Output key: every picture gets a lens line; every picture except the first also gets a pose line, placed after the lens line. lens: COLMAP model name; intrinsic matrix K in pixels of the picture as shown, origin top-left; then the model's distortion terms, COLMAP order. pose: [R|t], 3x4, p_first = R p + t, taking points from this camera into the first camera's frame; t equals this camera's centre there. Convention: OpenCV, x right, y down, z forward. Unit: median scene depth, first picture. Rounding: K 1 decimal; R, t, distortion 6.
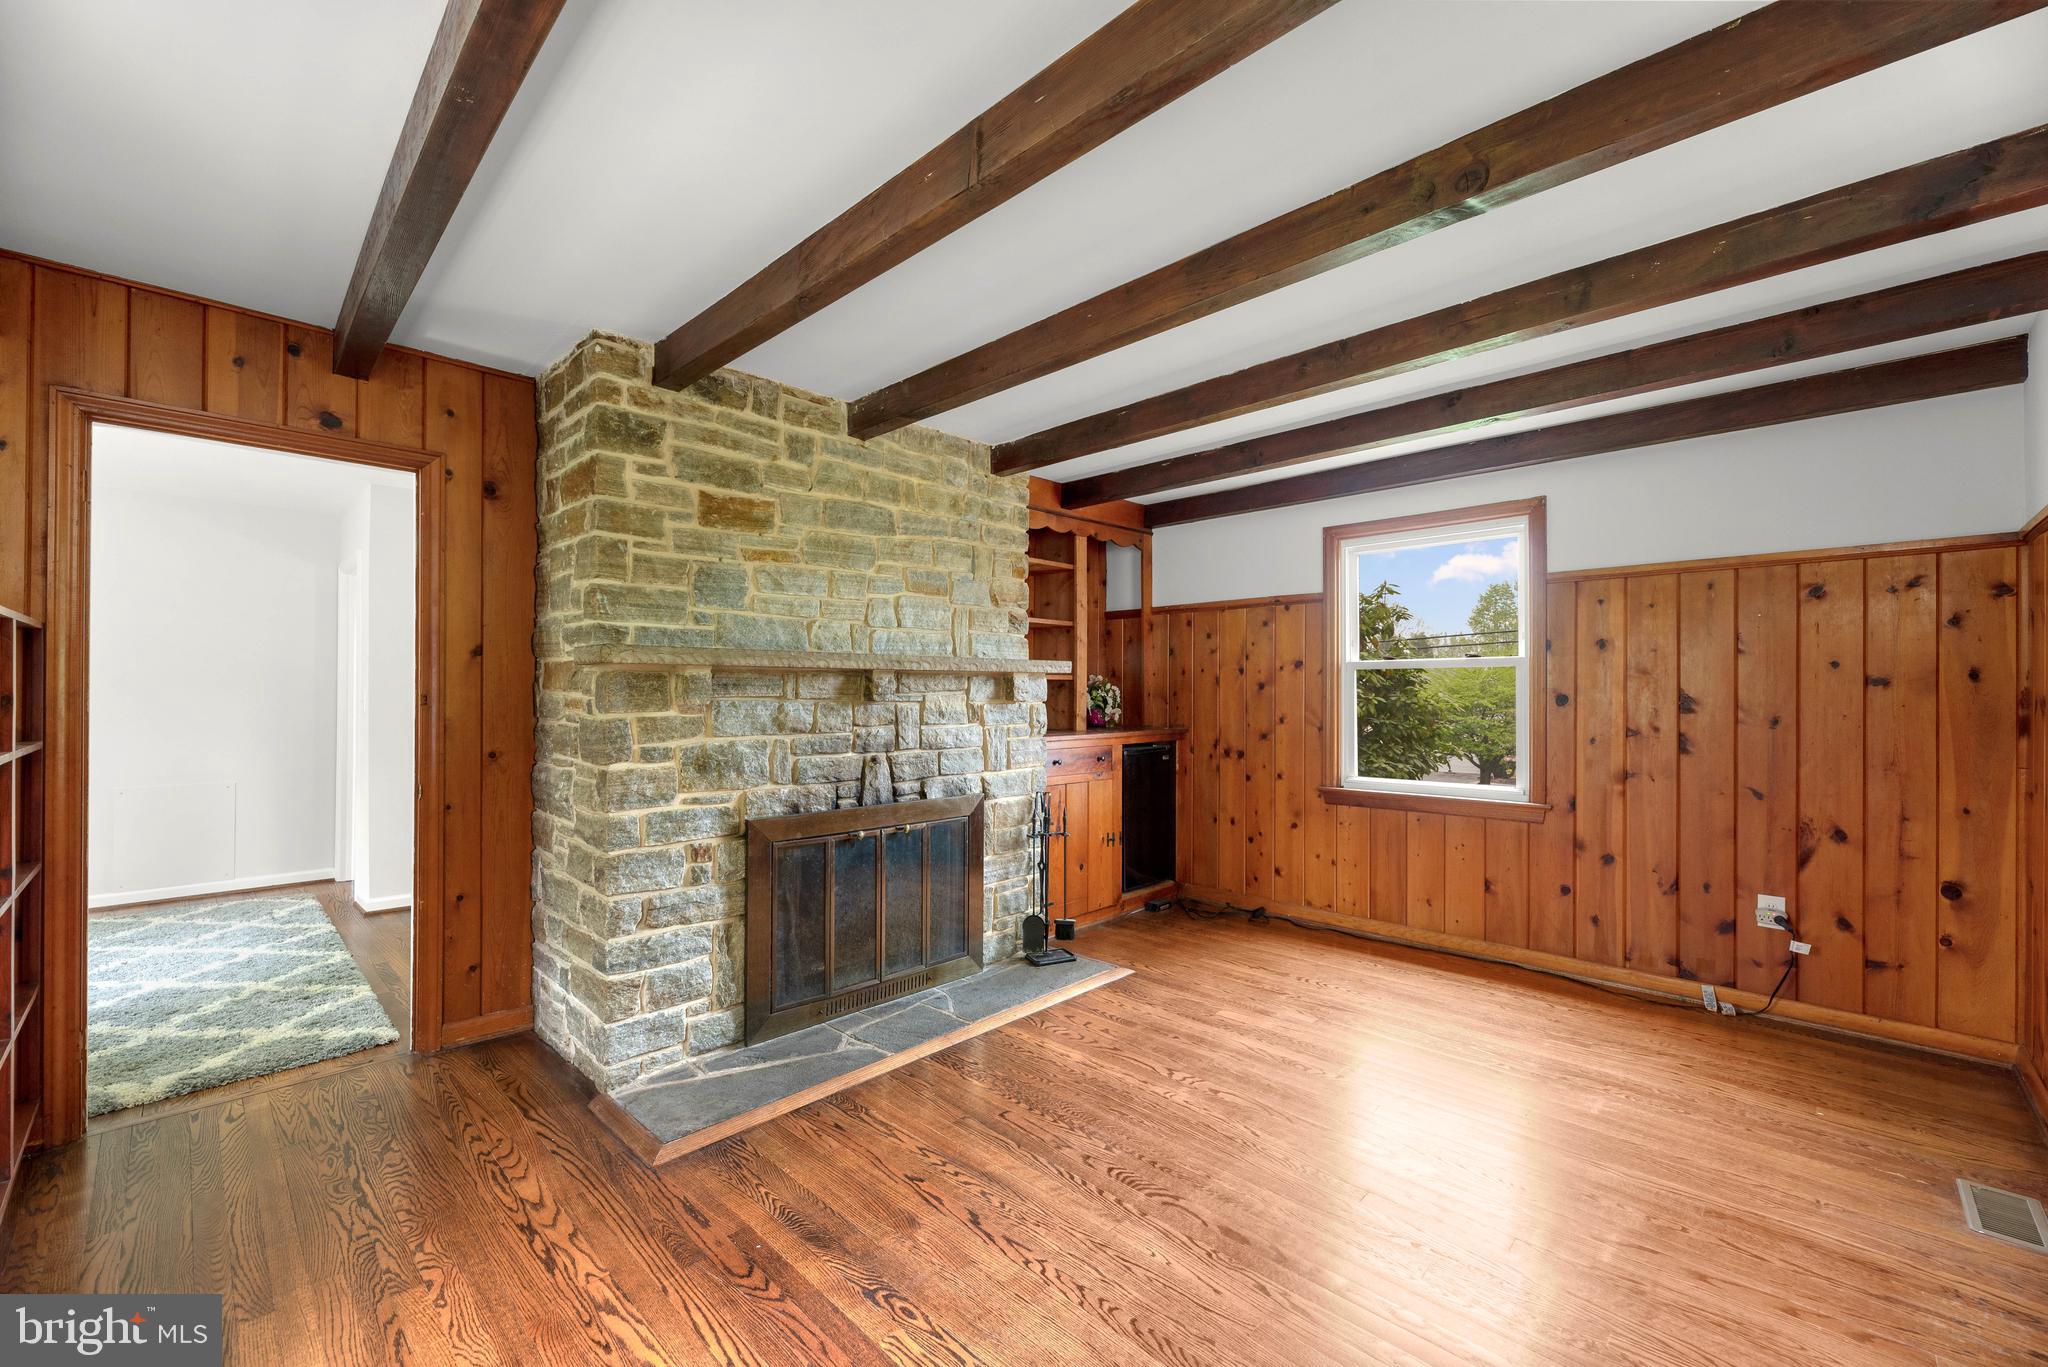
lens RADIAL K [[828.9, 0, 1028.7], [0, 828.9, 689.3], [0, 0, 1]] dist [0.000426, -0.000466]
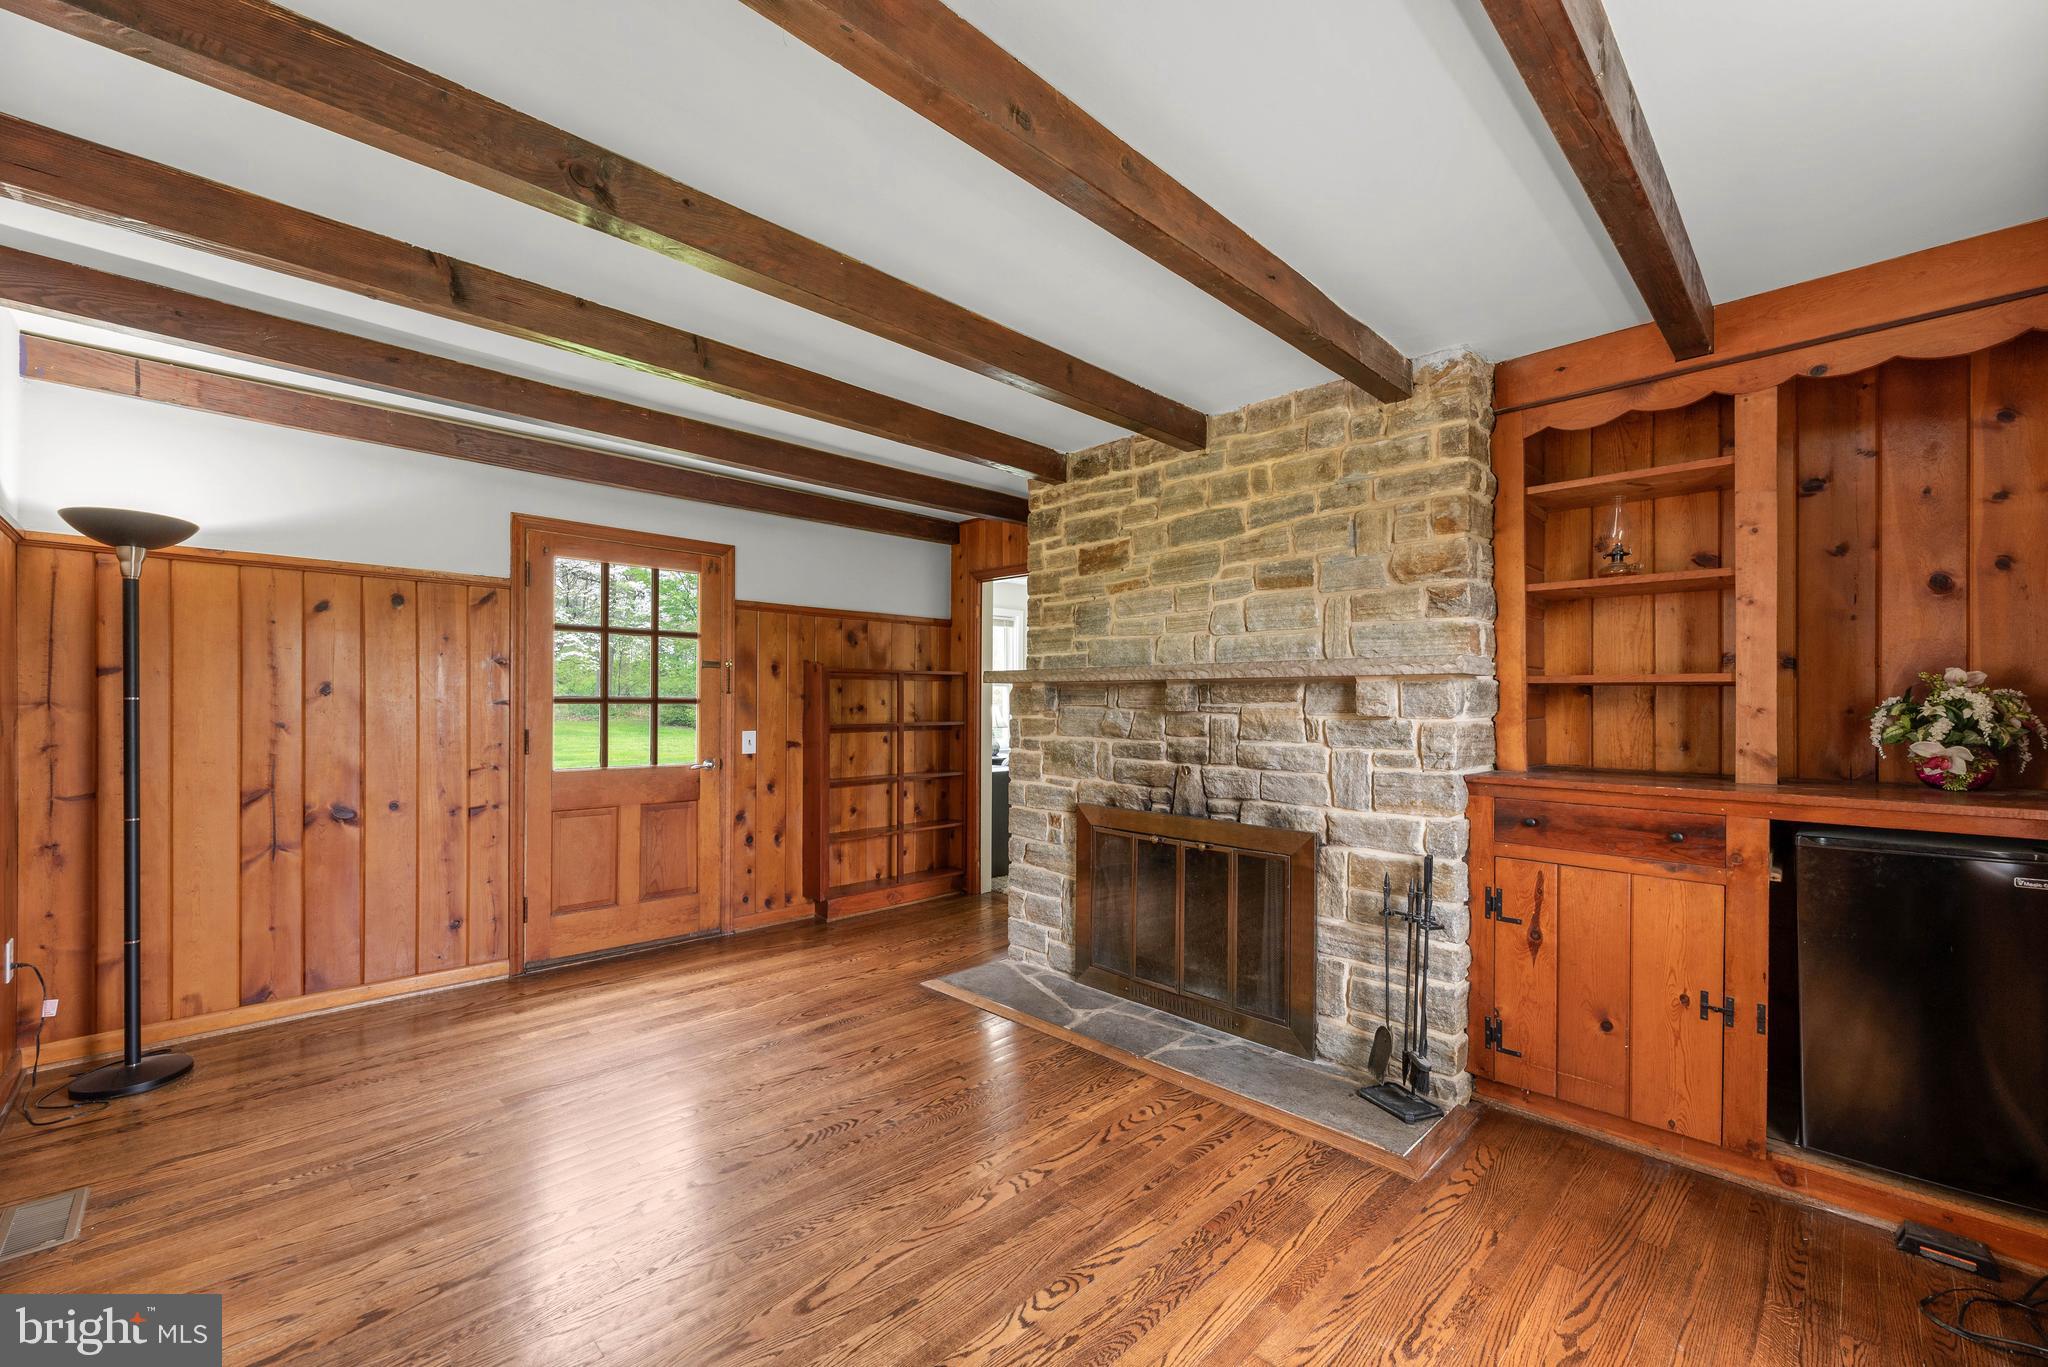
lens RADIAL K [[828.9, 0, 1023.5], [0, 828.9, 694.7], [0, 0, 1]] dist [0.000426, -0.000466]
pose [[-0.018686, -0.008860, -0.999786, 0.795168], [-0.003767, 0.999954, -0.008791, 0.003494], [0.999818, 0.003602, -0.018719, 0.805099]]
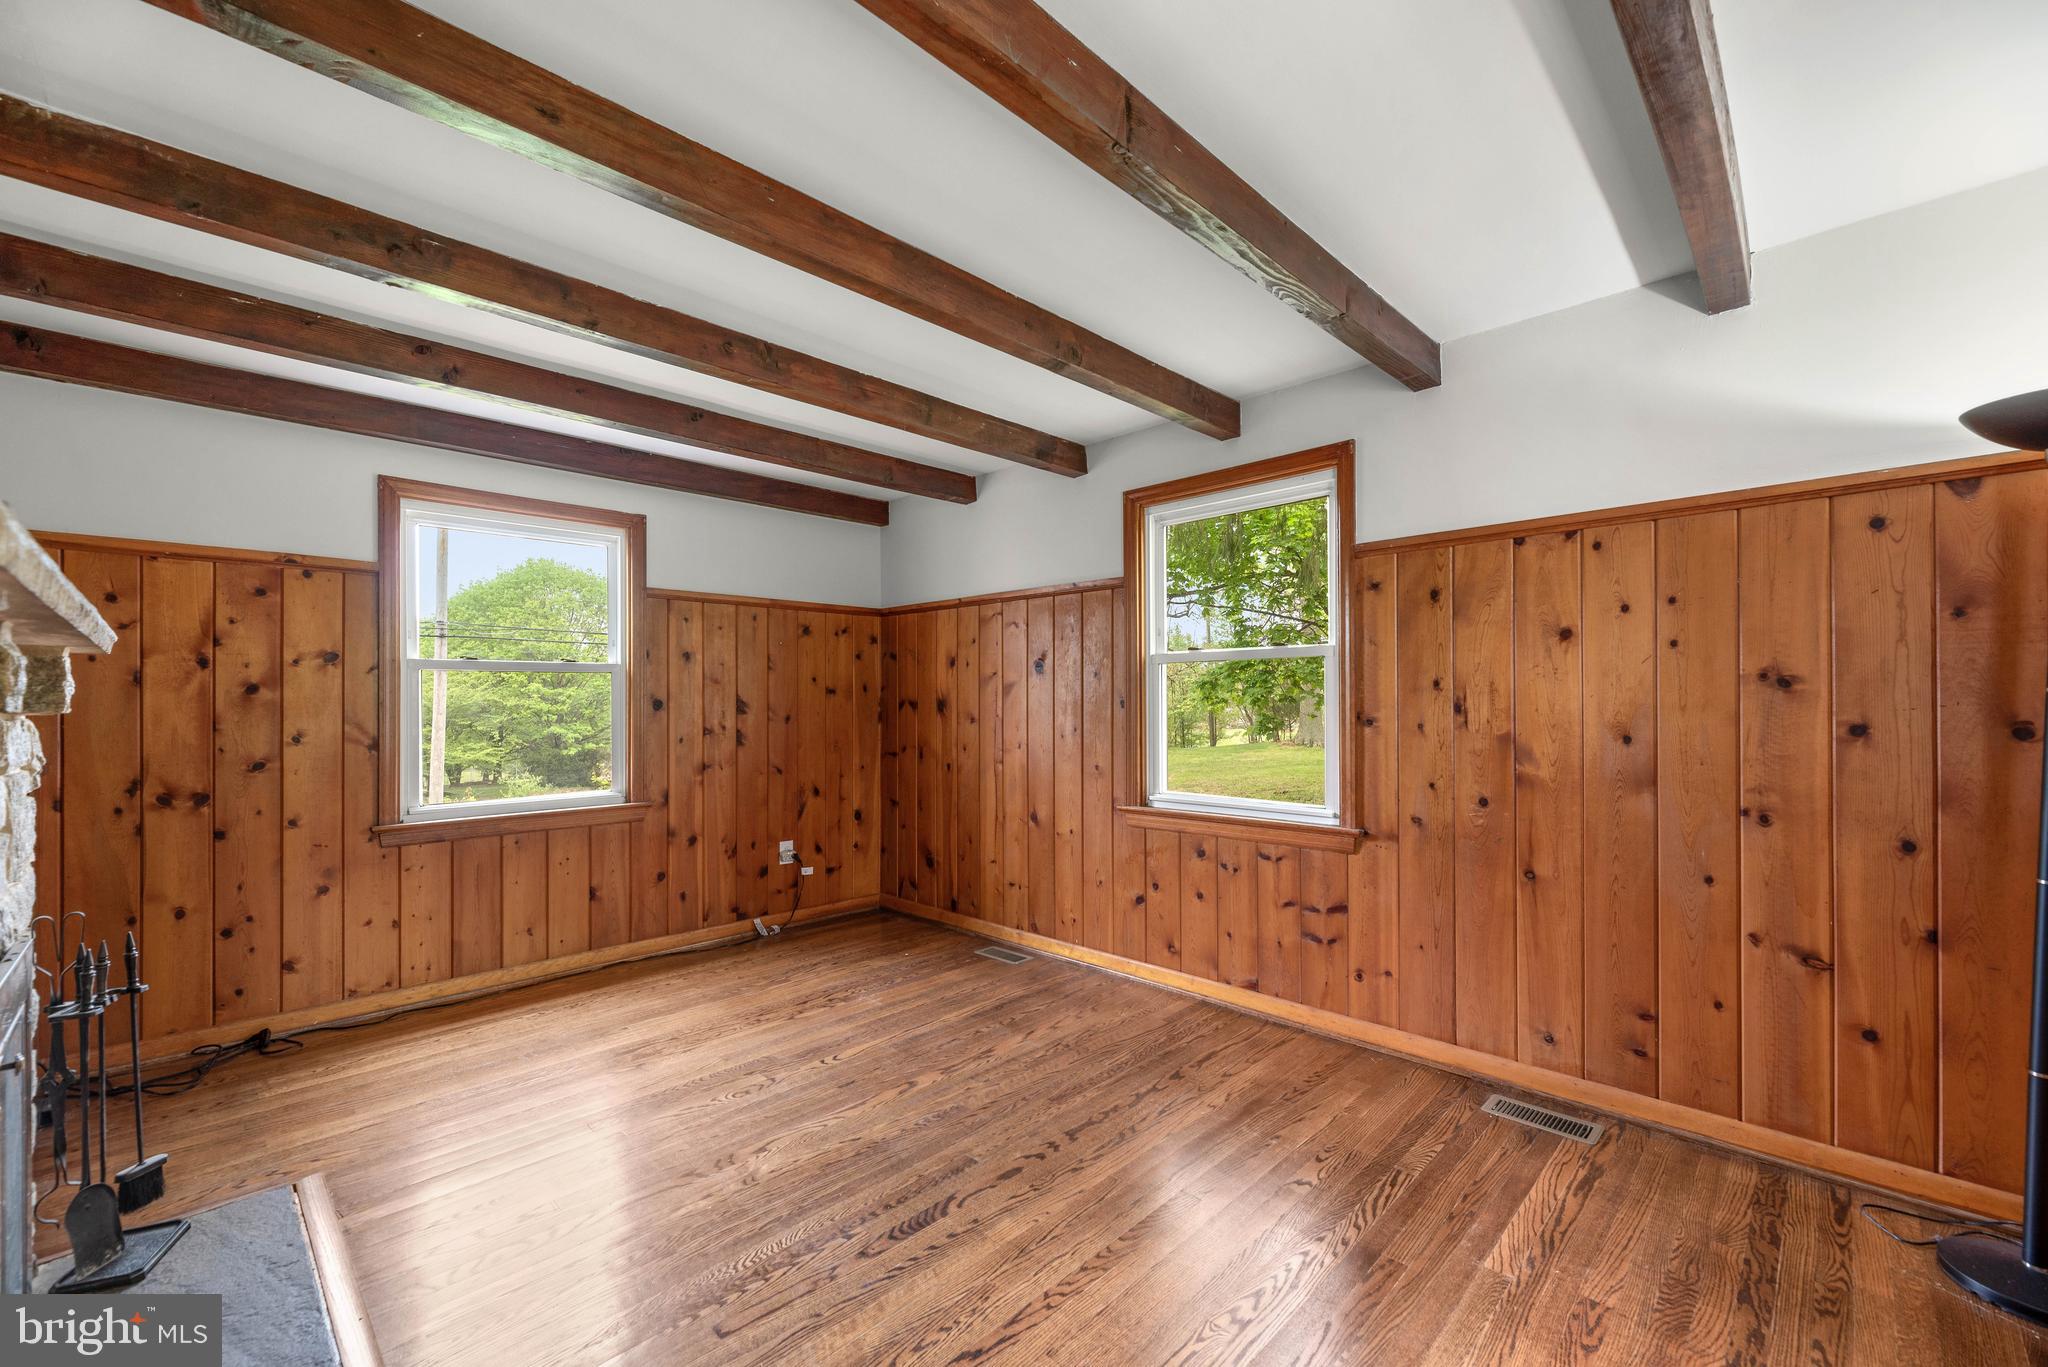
lens RADIAL K [[828.9, 0, 1029.2], [0, 828.9, 697.9], [0, 0, 1]] dist [0.000426, -0.000466]
pose [[0.005159, 0.005574, 0.999971, -0.497576], [0.001486, 0.999983, -0.005582, 0.011597], [-0.999986, 0.001515, 0.005150, 0.546804]]
